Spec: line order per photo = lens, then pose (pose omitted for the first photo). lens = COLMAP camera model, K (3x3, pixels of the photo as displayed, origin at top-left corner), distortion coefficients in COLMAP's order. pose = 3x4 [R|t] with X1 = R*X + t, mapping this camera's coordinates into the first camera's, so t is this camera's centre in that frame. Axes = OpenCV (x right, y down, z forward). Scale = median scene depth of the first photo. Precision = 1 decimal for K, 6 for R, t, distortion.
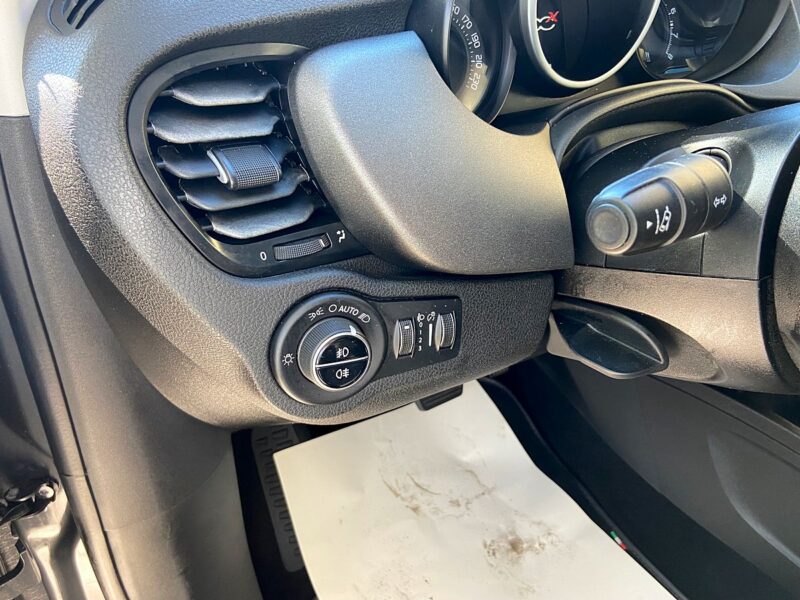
lens RADIAL K [[596.0, 0, 400.0], [0, 596.0, 300.0], [0, 0, 1]] dist [0.101455, -0.152949]
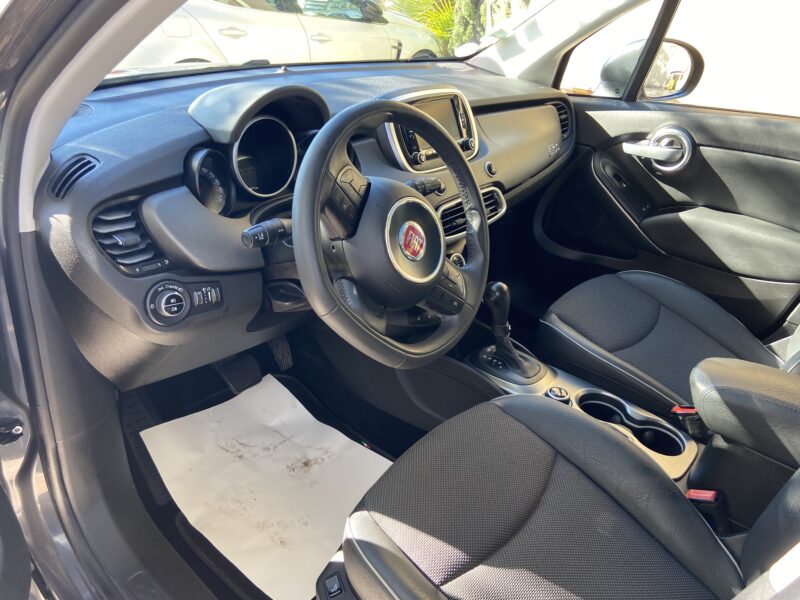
lens RADIAL K [[596.0, 0, 400.0], [0, 596.0, 300.0], [0, 0, 1]] dist [0.101455, -0.152949]
pose [[0.950587, -0.143354, 0.275379, 0.126660], [0.181957, 0.975951, -0.120049, 0.583085], [-0.251547, 0.164224, 0.953811, -1.829482]]
